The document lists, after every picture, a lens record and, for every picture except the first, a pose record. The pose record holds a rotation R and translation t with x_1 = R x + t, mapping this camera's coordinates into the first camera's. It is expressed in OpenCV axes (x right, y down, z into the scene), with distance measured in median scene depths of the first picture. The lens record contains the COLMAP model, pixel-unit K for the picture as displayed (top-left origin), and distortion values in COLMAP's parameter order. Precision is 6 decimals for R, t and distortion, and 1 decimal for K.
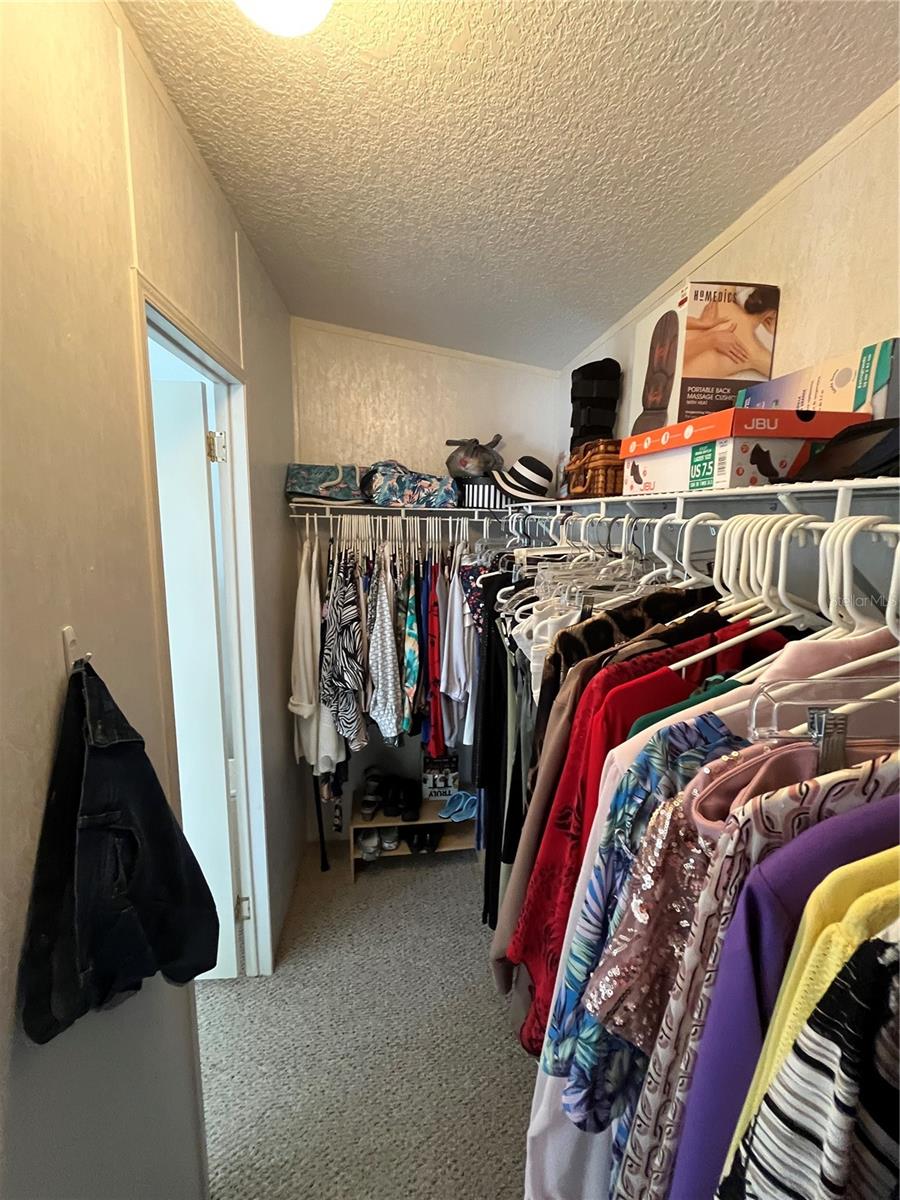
lens RADIAL K [[511.9, 0, 449.9], [0, 511.9, 597.5], [0, 0, 1]] dist [0.001479, 0.000369]
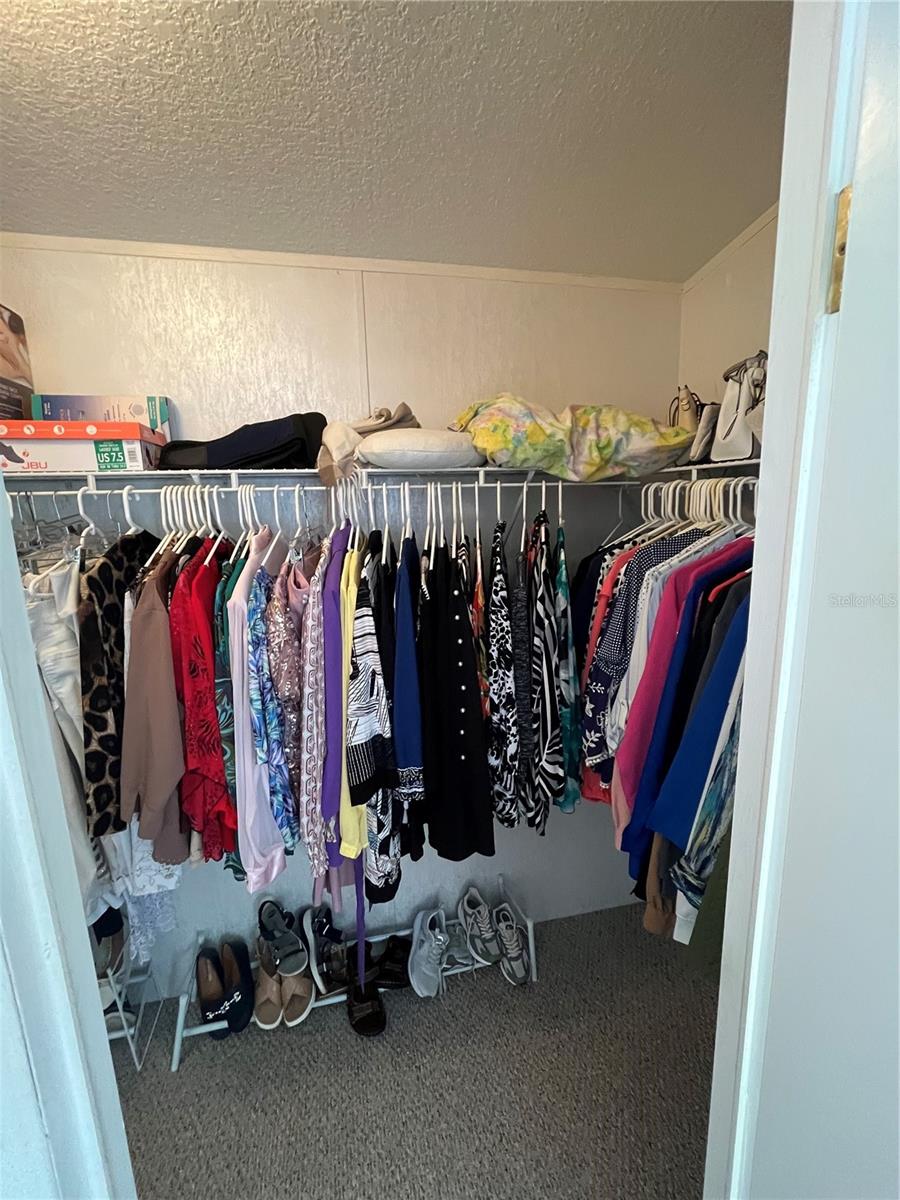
lens RADIAL K [[511.9, 0, 451.7], [0, 511.9, 600.2], [0, 0, 1]] dist [0.001479, 0.000369]
pose [[-0.101721, -0.196262, 0.975261, -1.187309], [0.184737, 0.959568, 0.212372, 0.021323], [-0.977510, 0.201769, -0.061351, 0.193926]]
